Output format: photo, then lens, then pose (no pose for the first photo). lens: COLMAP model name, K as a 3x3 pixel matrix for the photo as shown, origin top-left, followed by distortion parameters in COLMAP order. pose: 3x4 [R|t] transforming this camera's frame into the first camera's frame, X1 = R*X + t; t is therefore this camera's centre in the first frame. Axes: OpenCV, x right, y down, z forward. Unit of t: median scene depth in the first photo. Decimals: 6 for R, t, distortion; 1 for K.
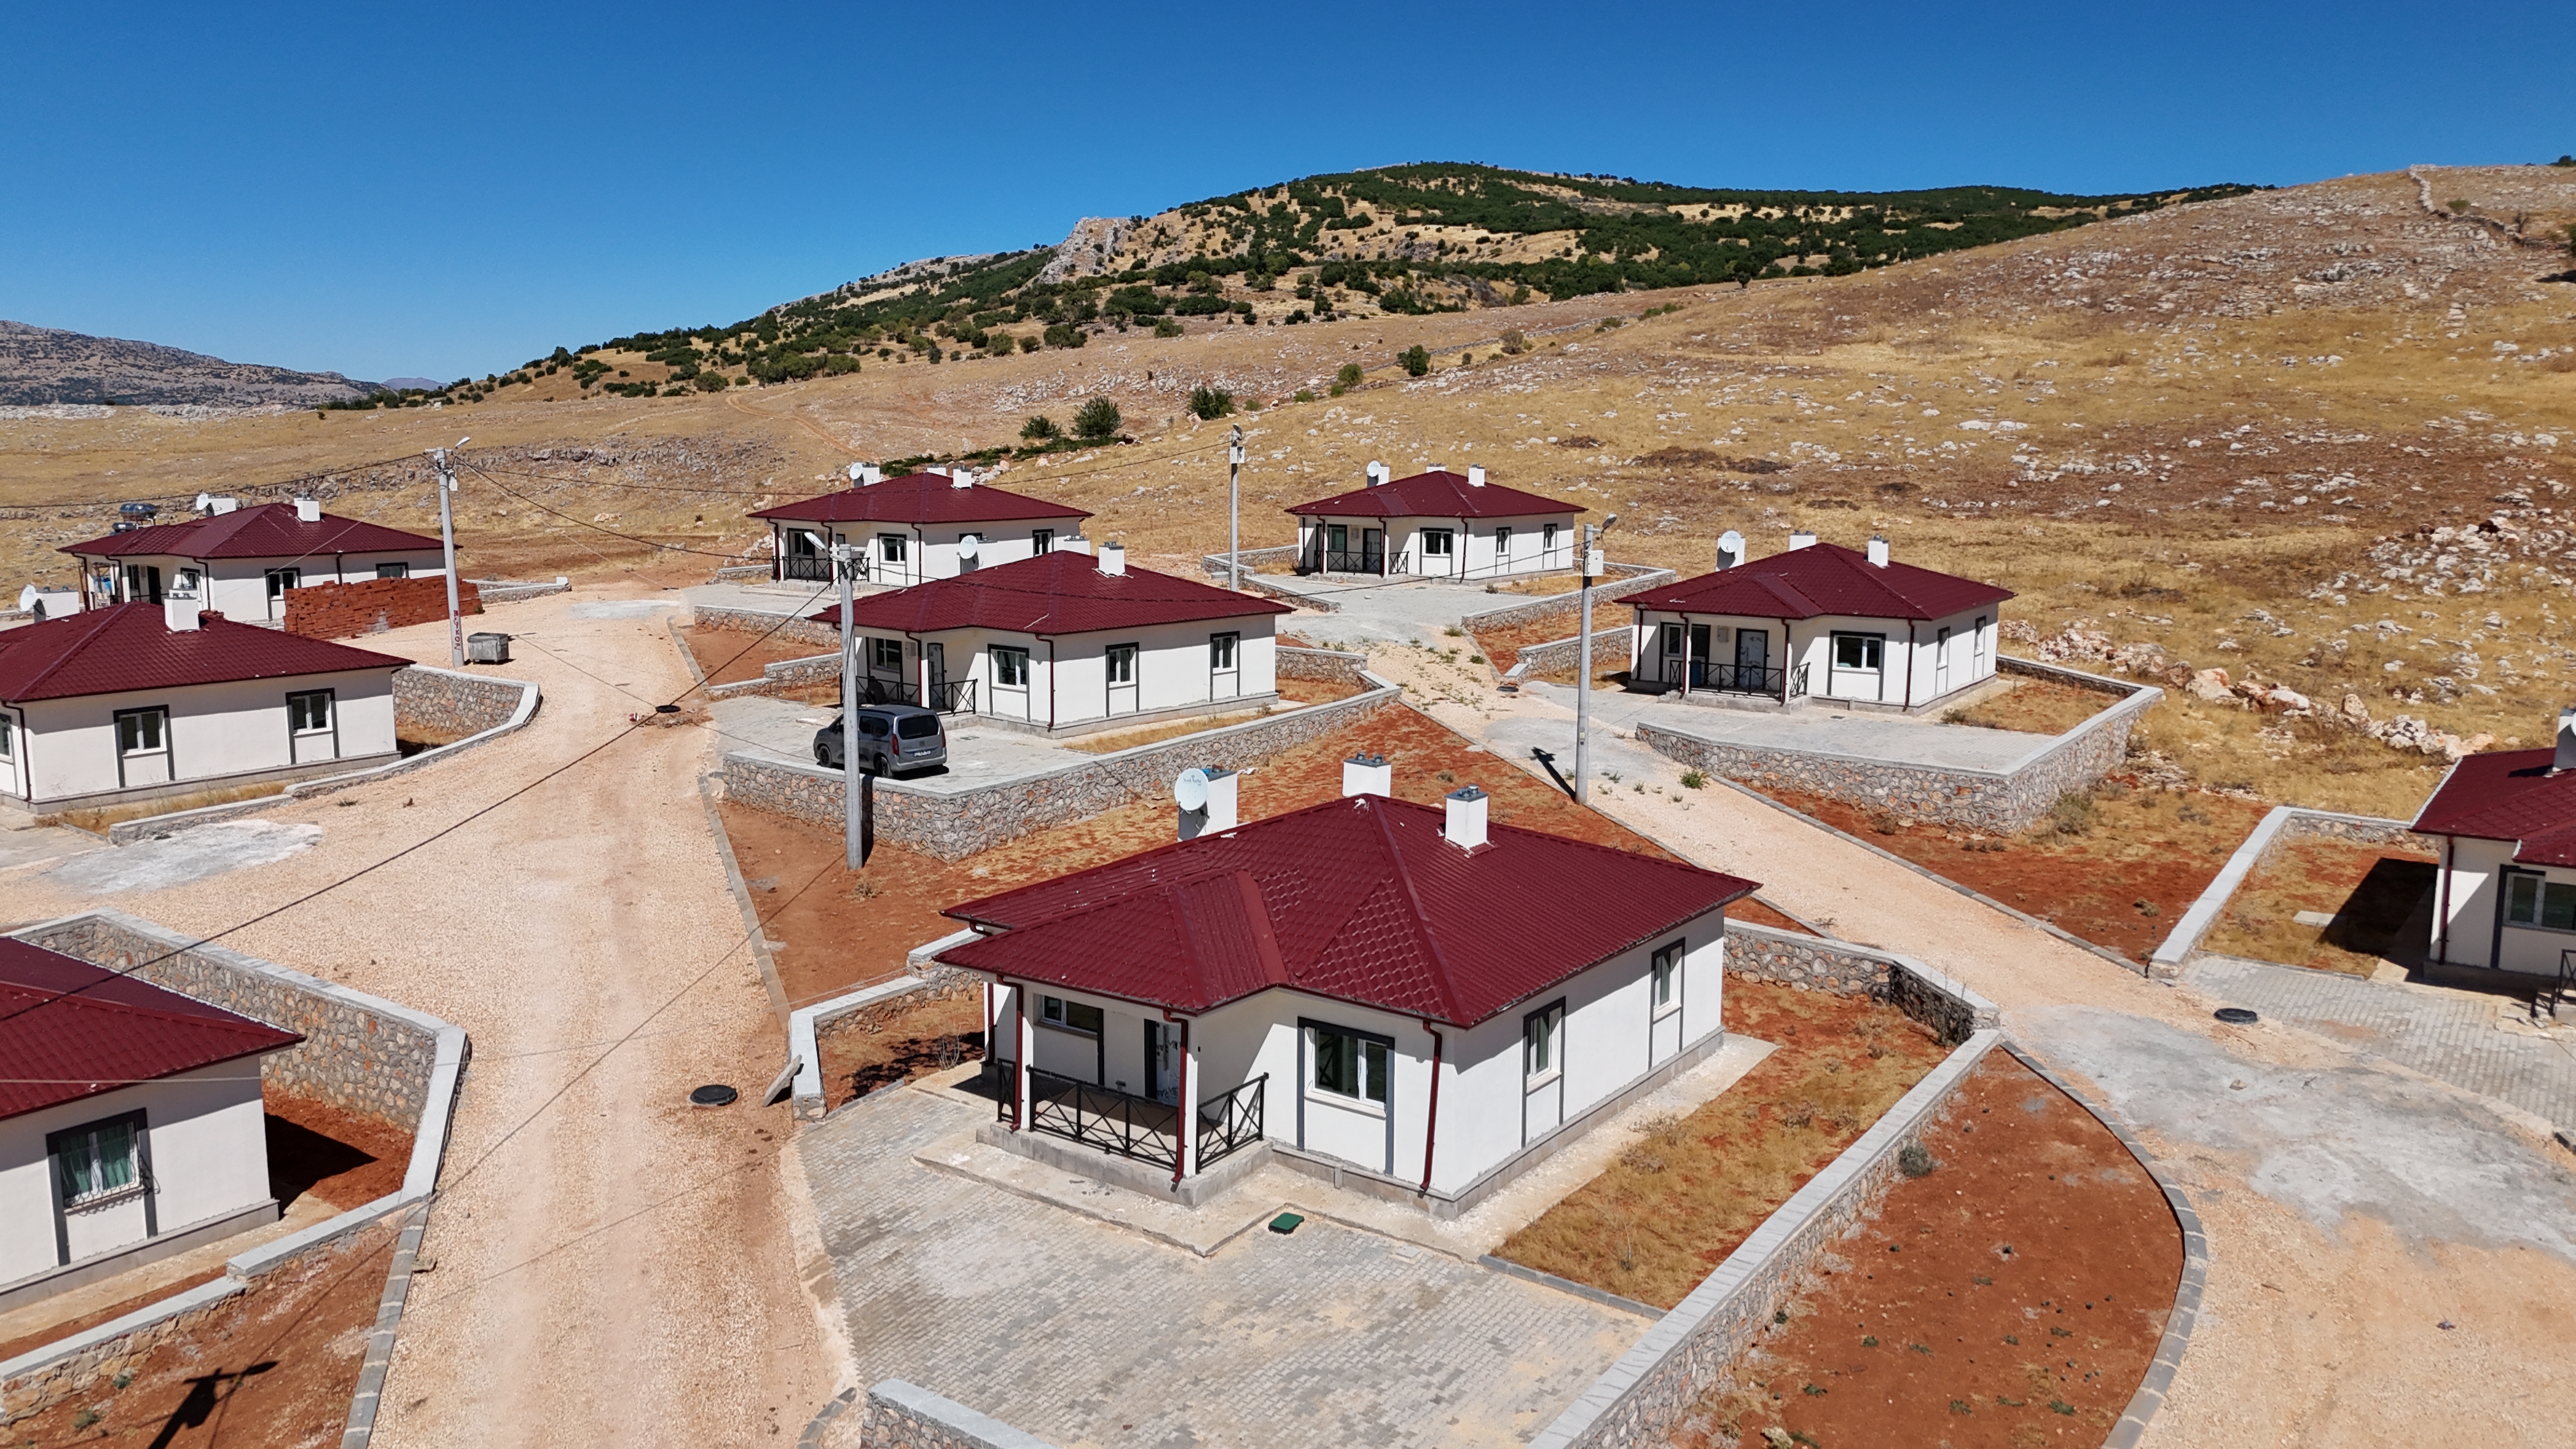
lens RADIAL K [[1900.8, 0, 1288.3], [0, 1900.8, 718.6], [0, 0, 1]] dist [0.069132, -0.064431]
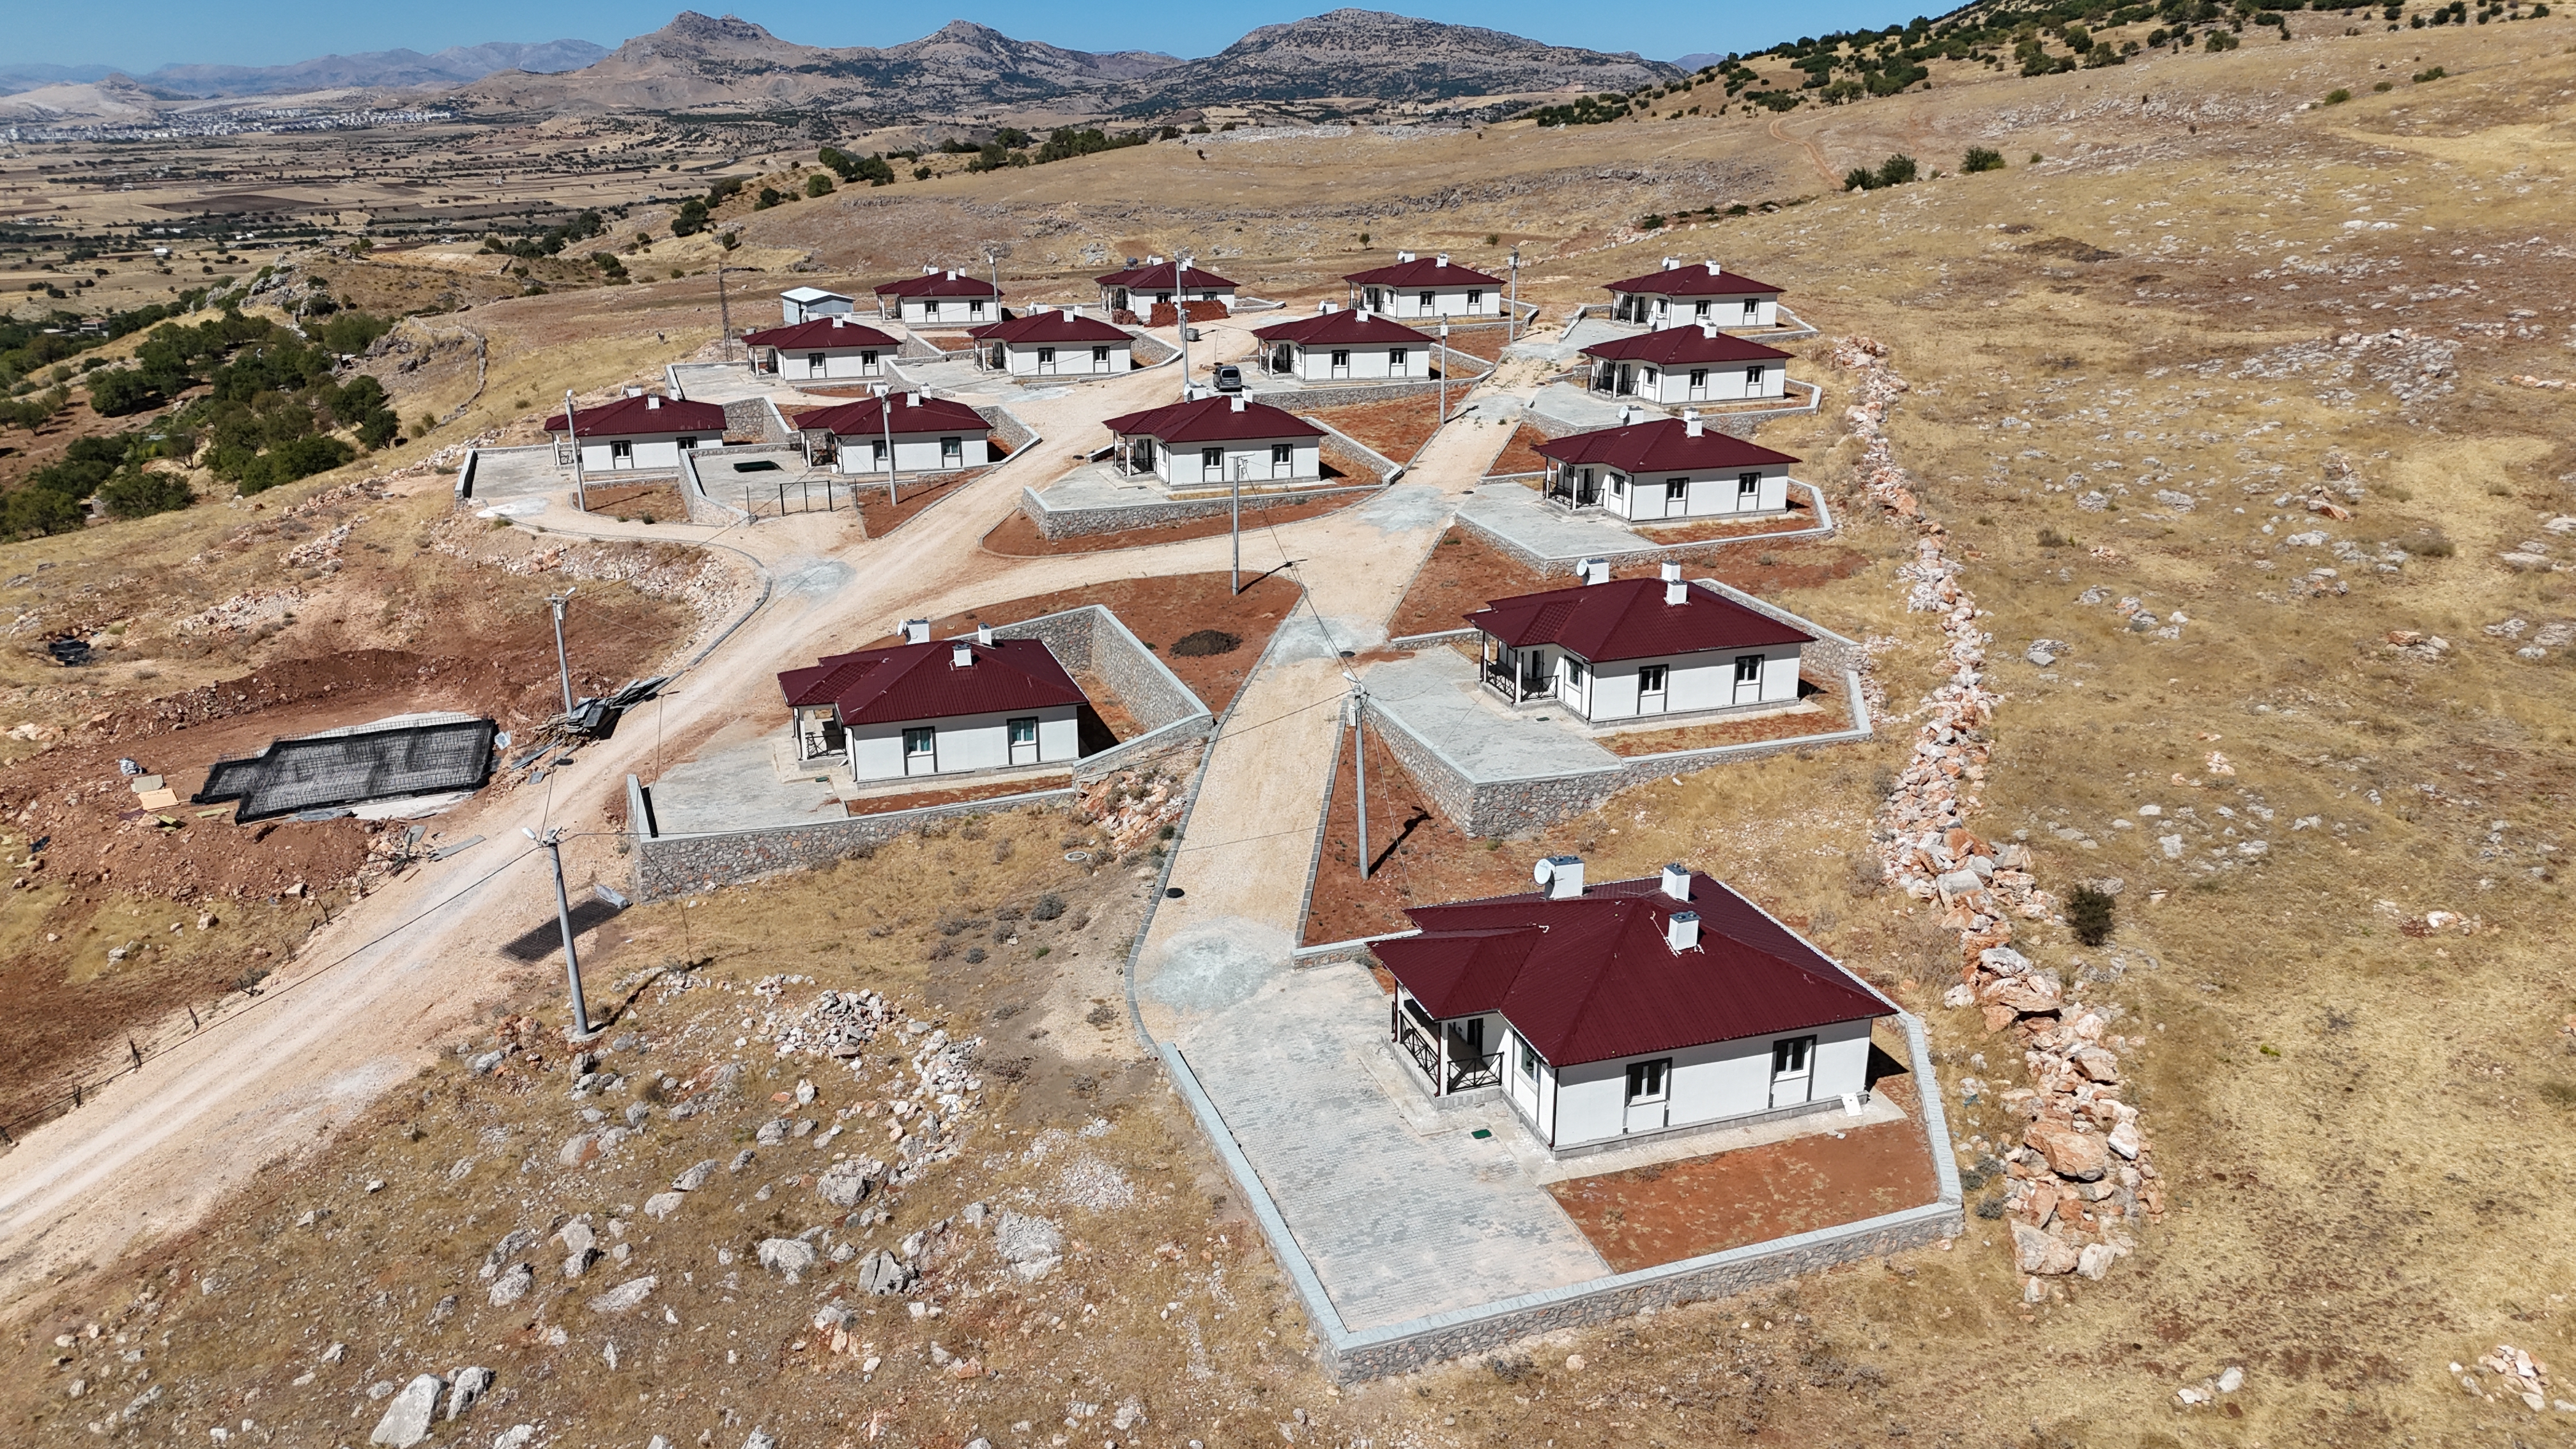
lens RADIAL K [[1900.8, 0, 1281.9], [0, 1900.8, 715.9], [0, 0, 1]] dist [0.069132, -0.064431]
pose [[0.808445, 0.178898, -0.560724, 0.122933], [-0.087544, 0.978640, 0.186013, -0.002369], [0.582024, -0.101293, 0.806838, -0.103479]]
